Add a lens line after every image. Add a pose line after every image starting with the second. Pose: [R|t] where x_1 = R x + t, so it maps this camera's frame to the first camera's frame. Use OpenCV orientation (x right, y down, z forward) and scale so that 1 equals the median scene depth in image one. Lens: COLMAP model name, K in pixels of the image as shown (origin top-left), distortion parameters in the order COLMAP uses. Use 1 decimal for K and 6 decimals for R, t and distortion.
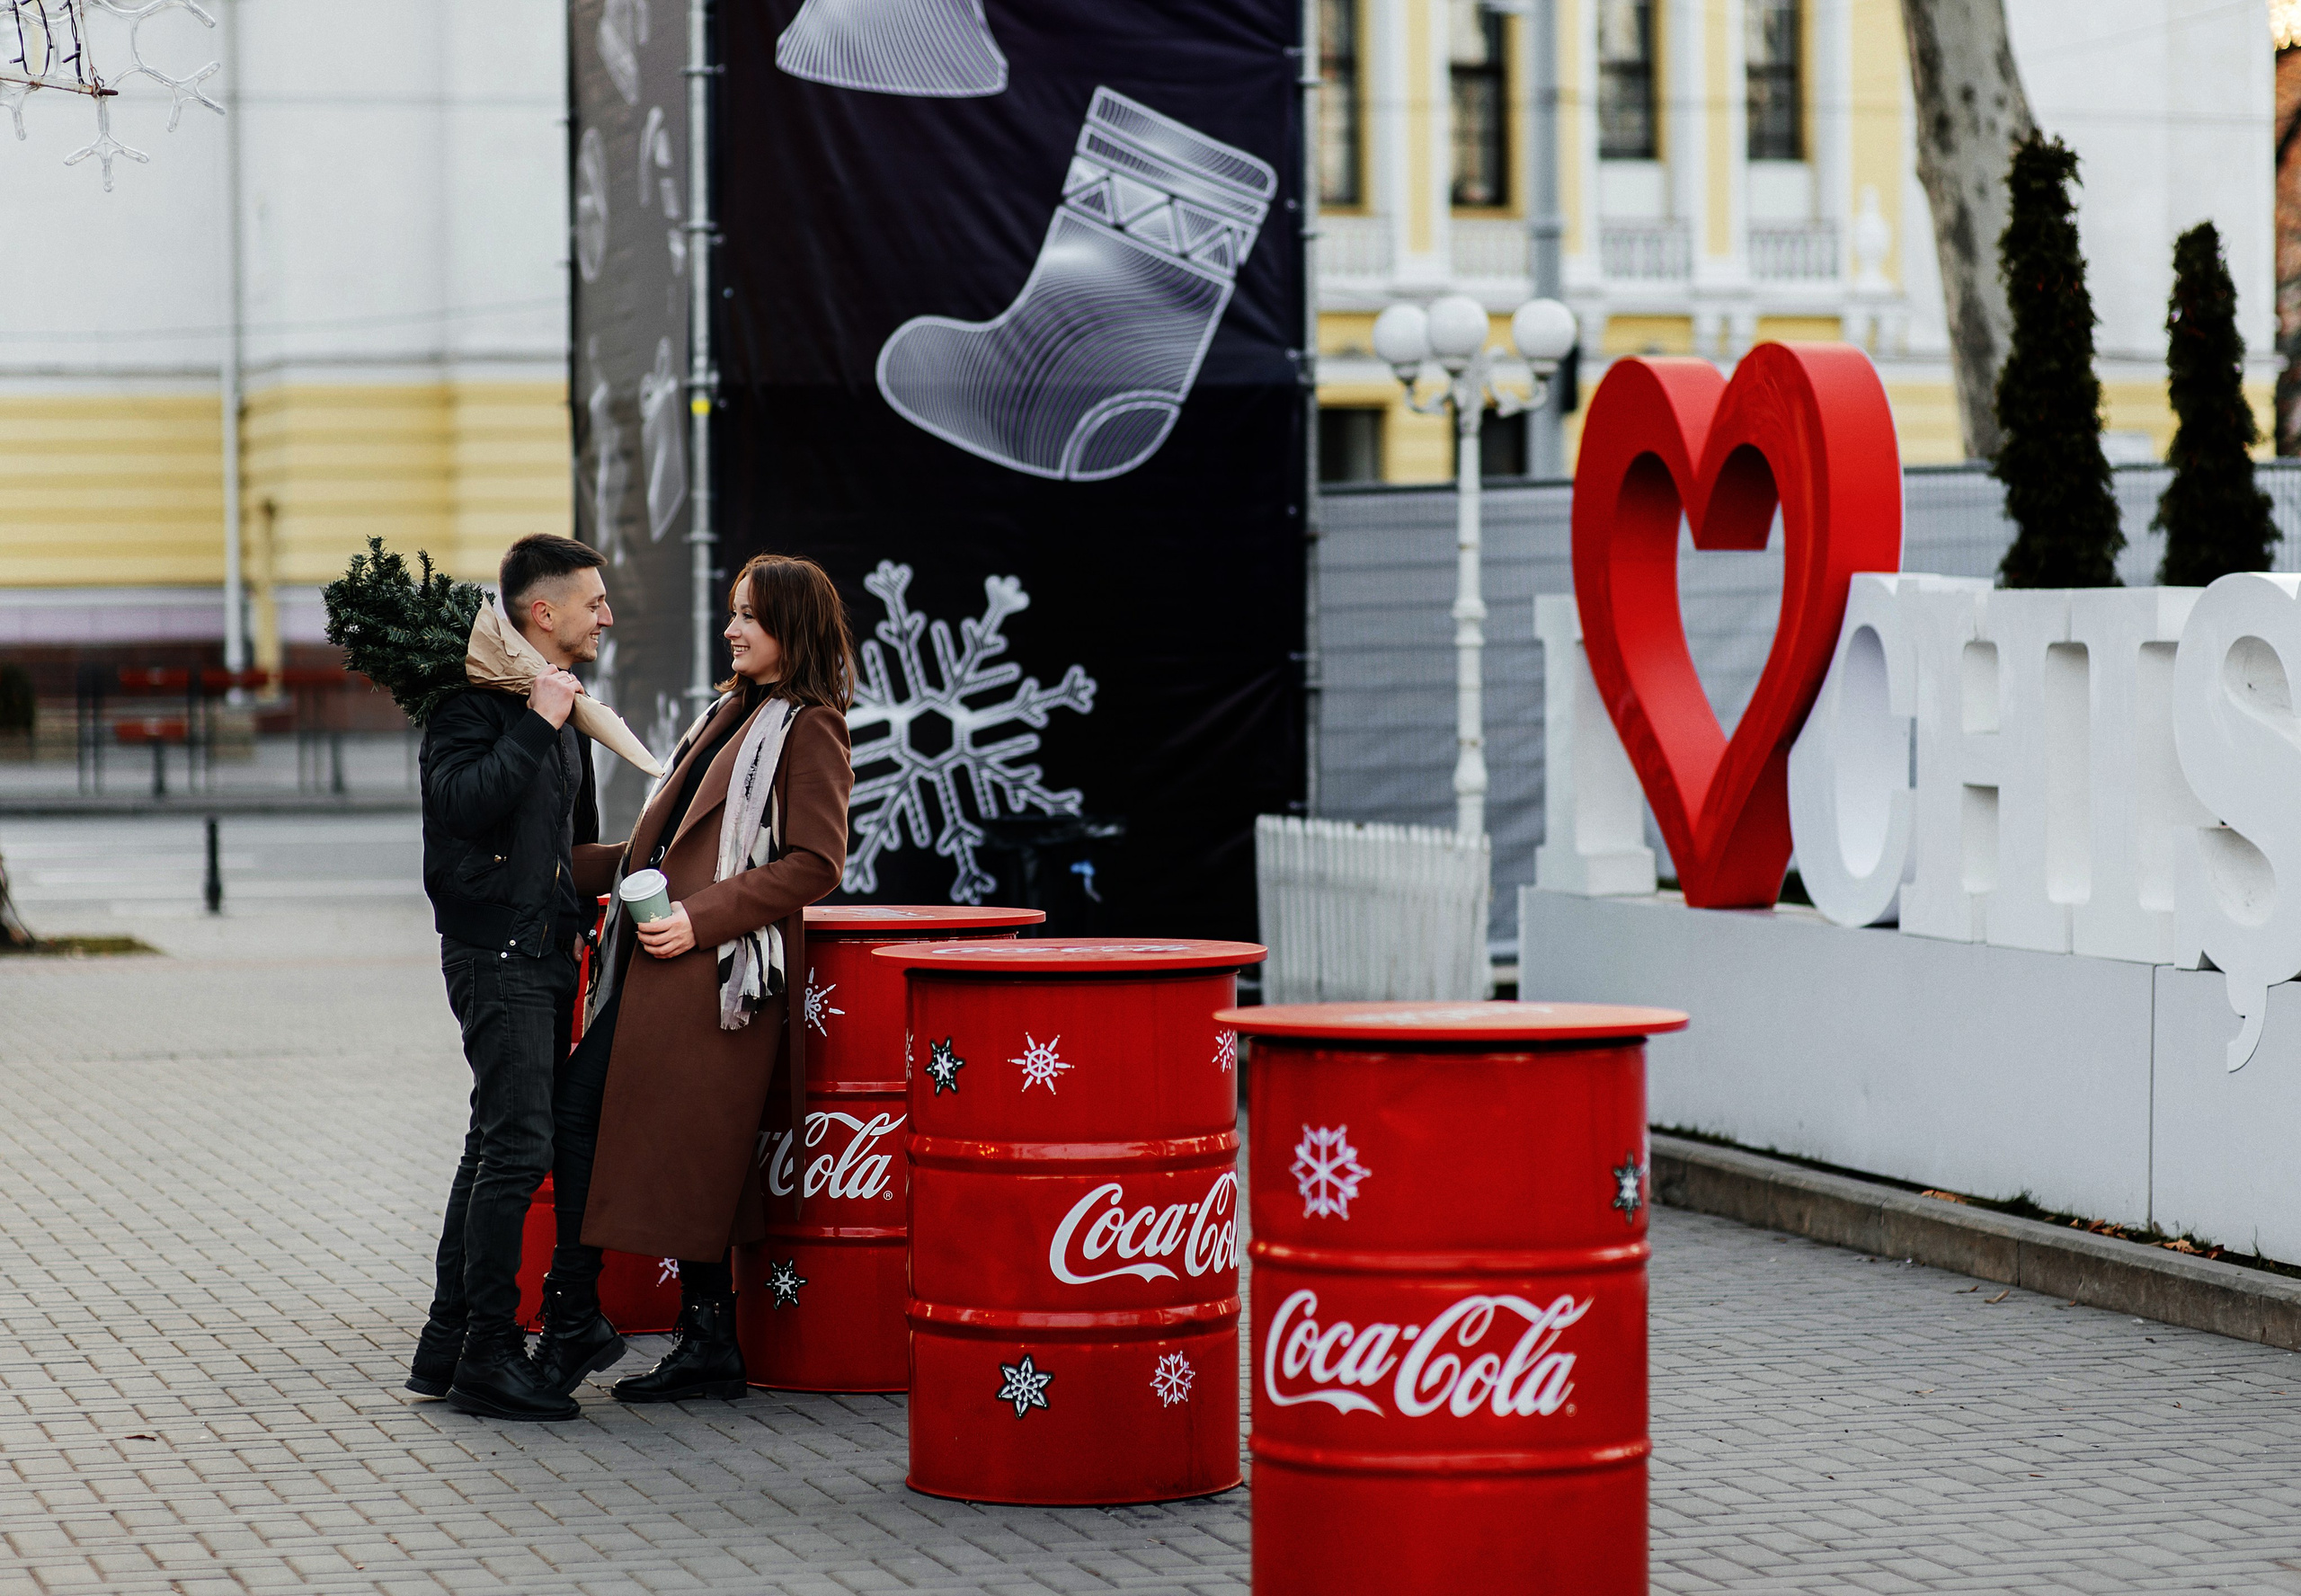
lens RADIAL K [[6082.0, 0, 1150.5], [0, 6082.0, 798.0], [0, 0, 1]] dist [-0.043241, -0.089600]
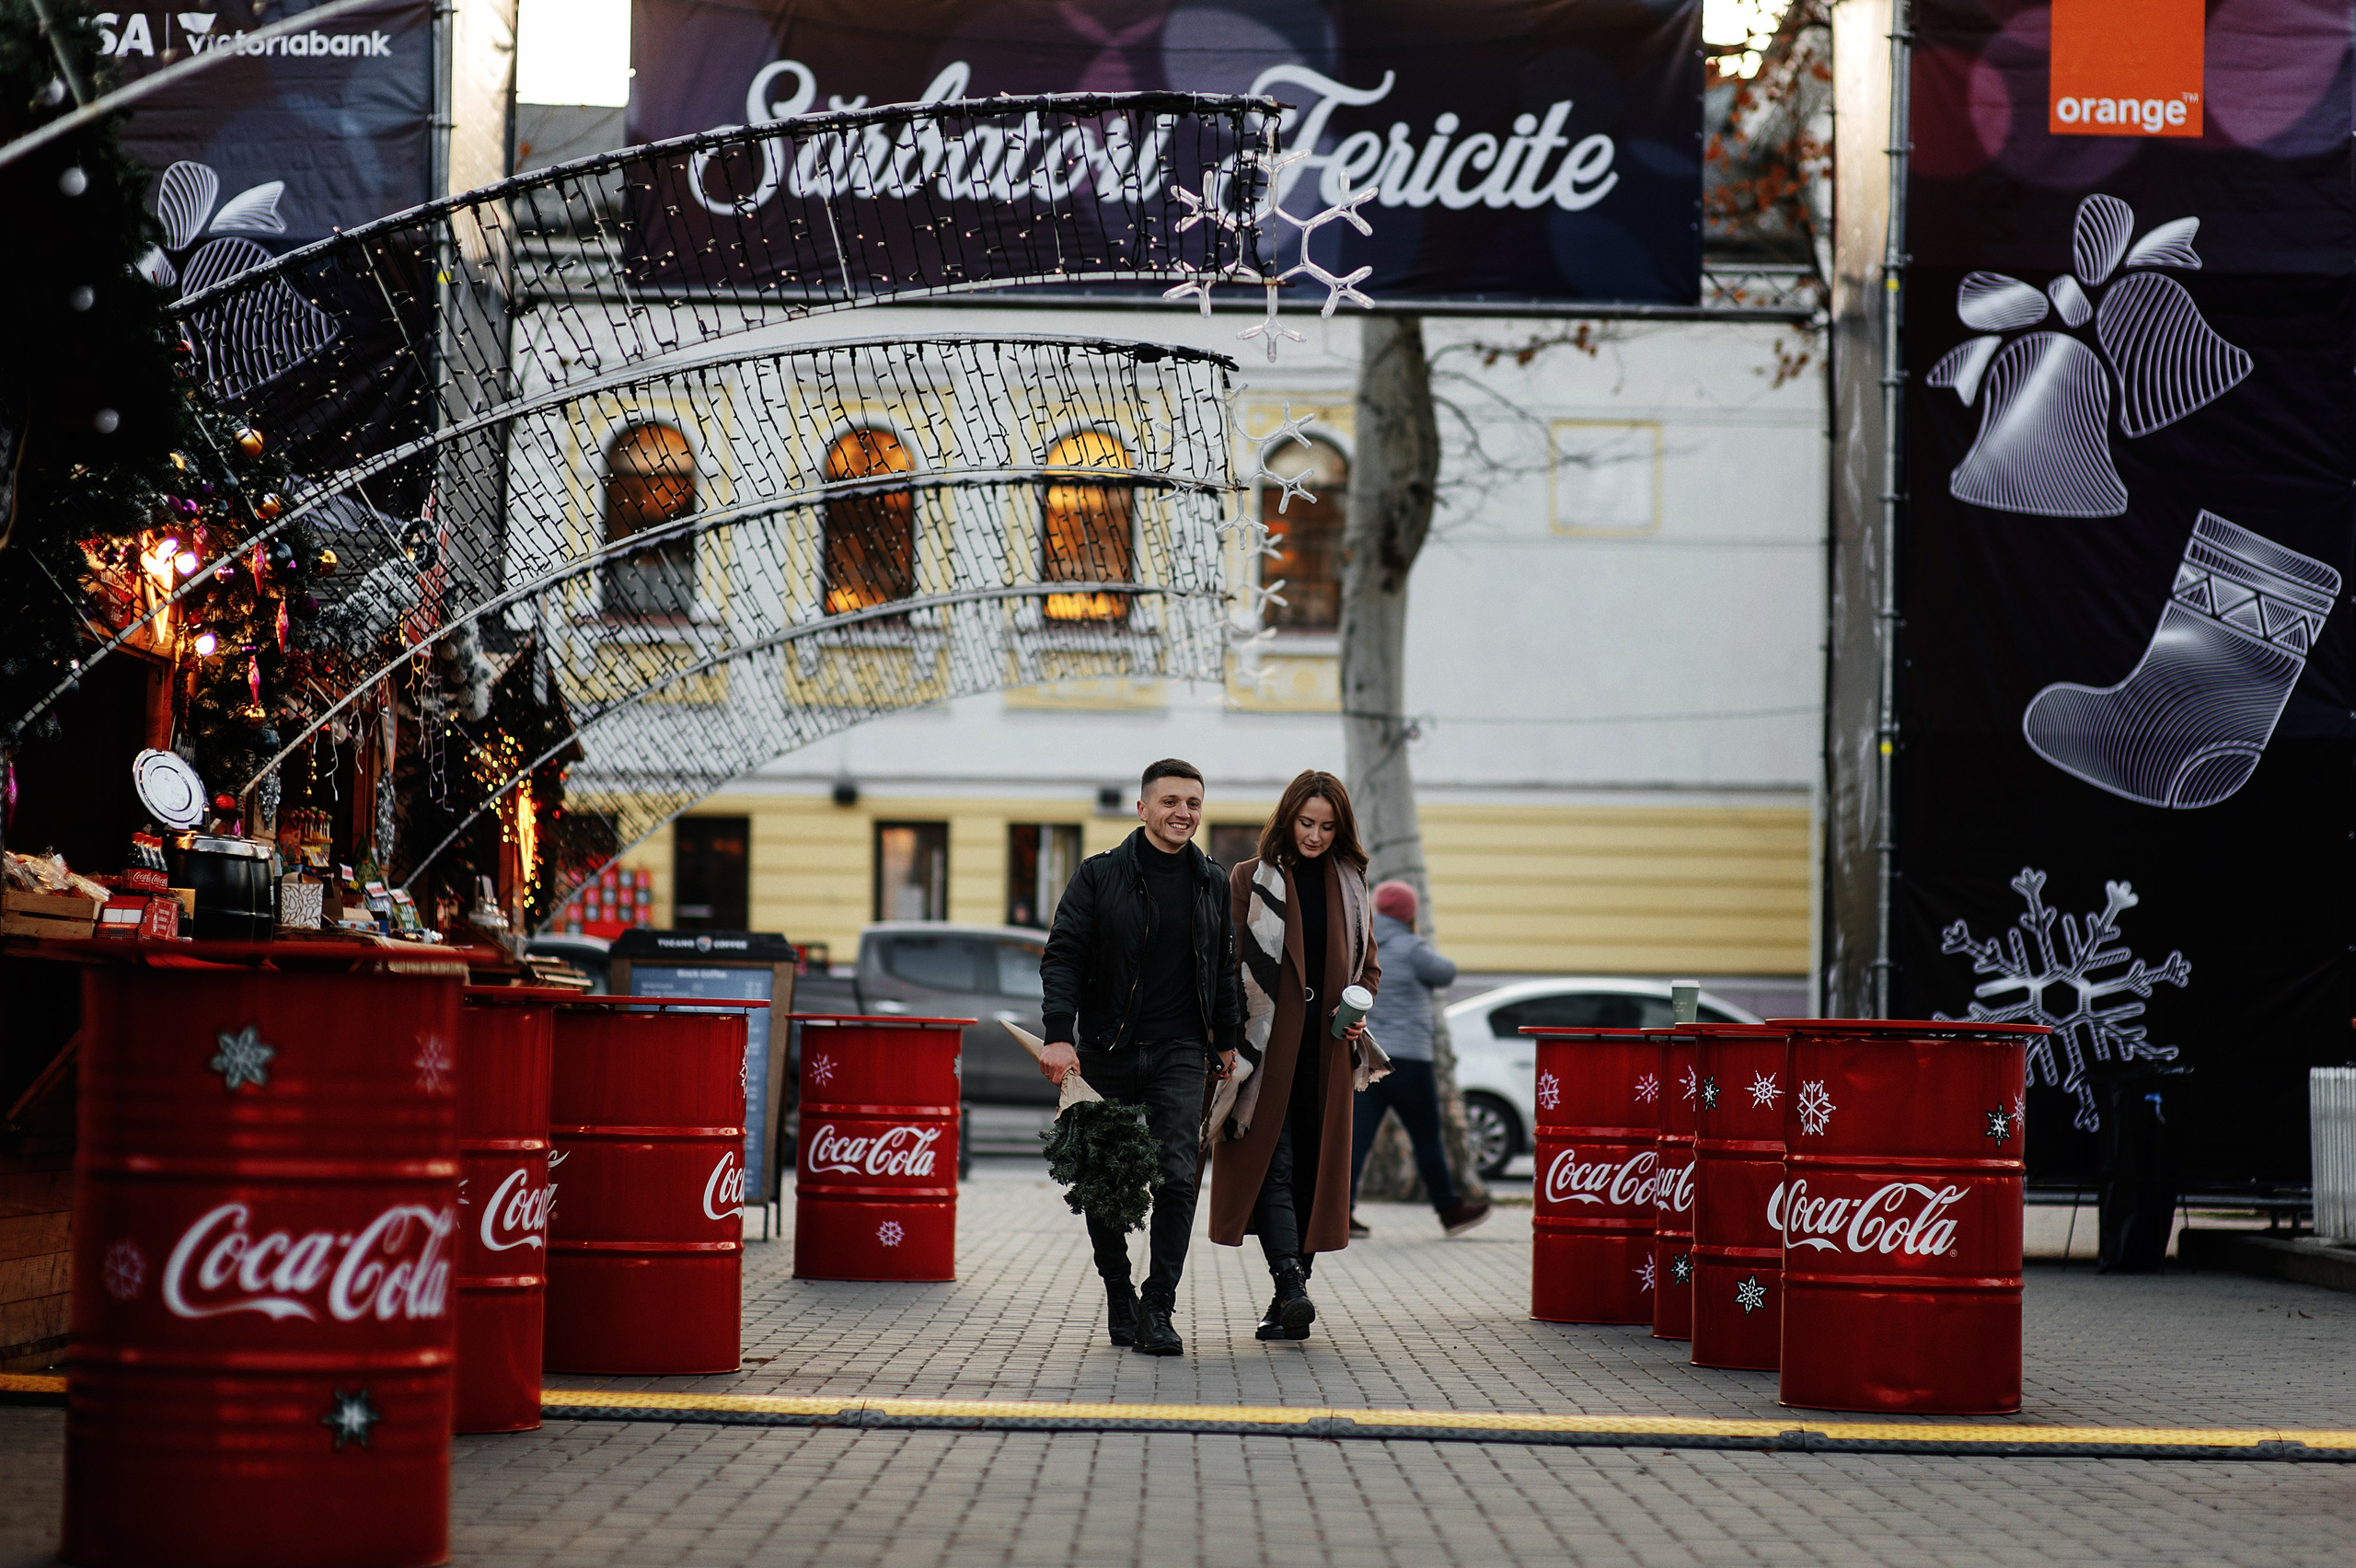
lens RADIAL K [[5928.4, 0, 1189.5], [0, 5928.4, 772.1], [0, 0, 1]] dist [0.017692, 0.290365]
pose [[0.958813, 0.009418, -0.283880, 0.146520], [-0.032439, 0.996542, -0.076502, 0.044508], [0.282178, 0.082560, 0.955803, -0.280919]]
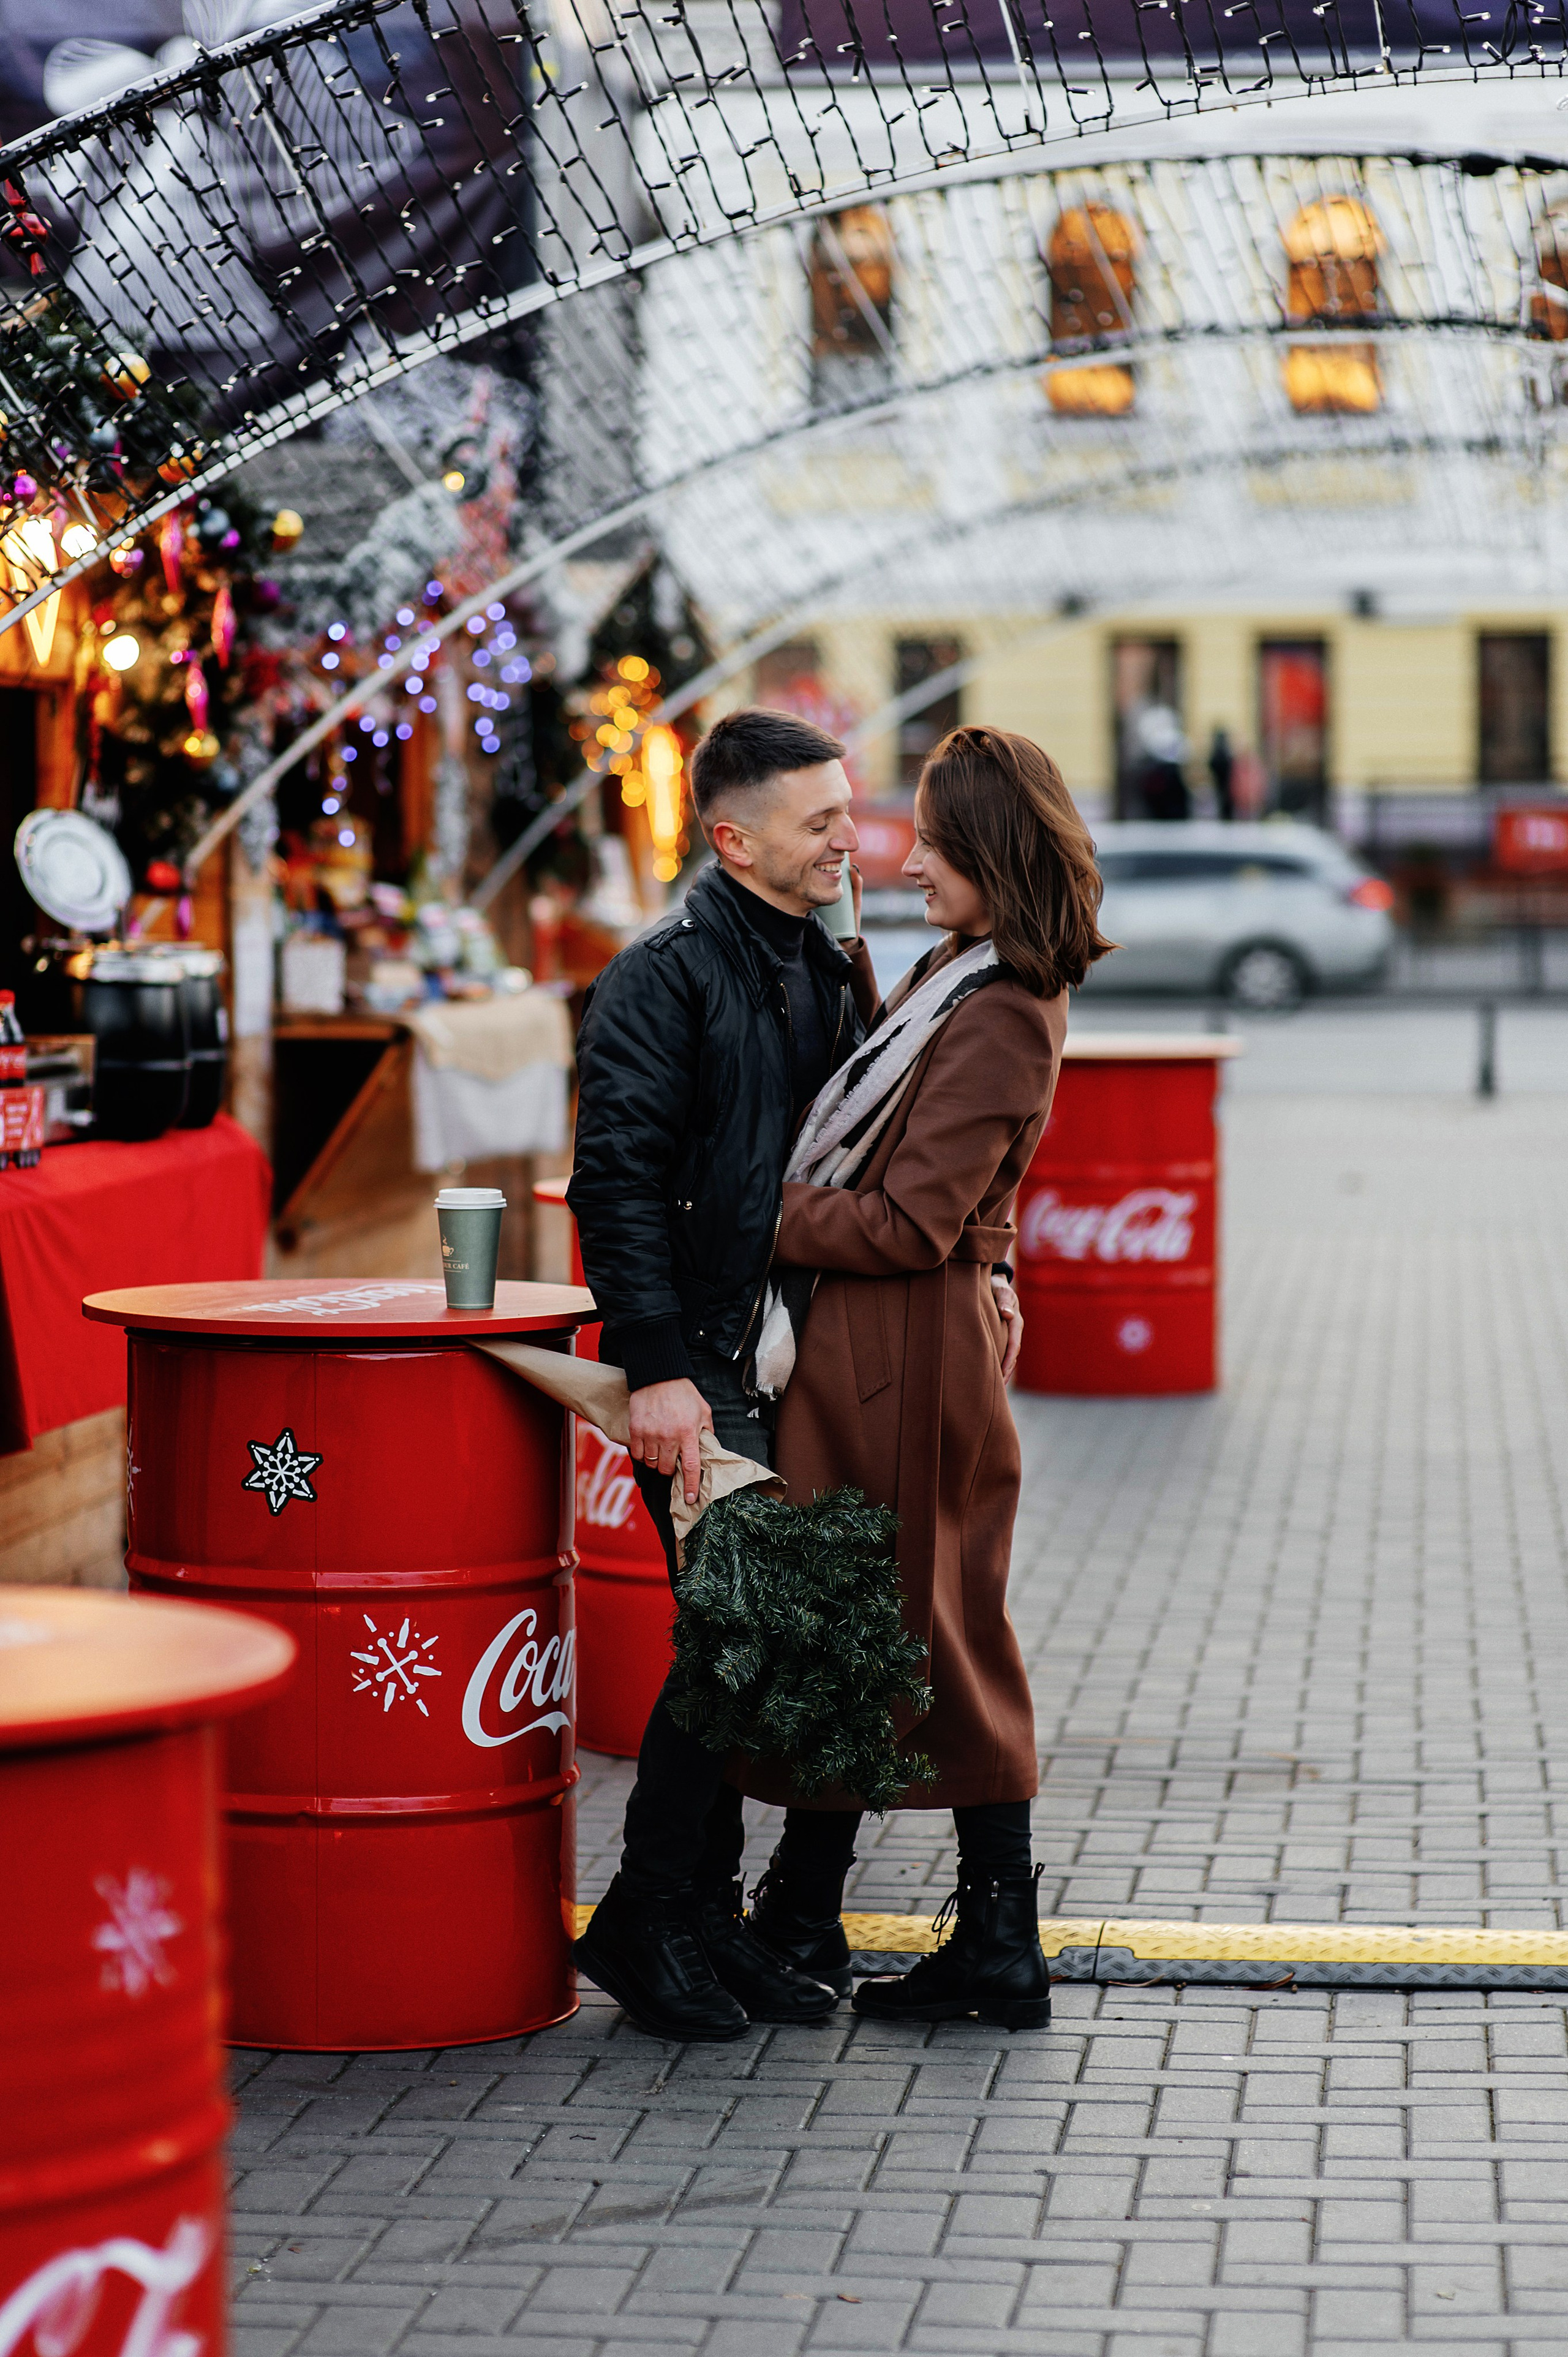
lens RADIAL K [[5921.0, 0, 784.0], [0, 5921.0, 1178.5], [0, 0, 1]] dist [0.024785, 0.305054]
pose [[0.922929, 0.024157, -0.384212, 0.060375], [-0.011342, 0.999302, 0.035584, -0.001601], [0.384804, -0.028484, 0.922559, -0.037469]]
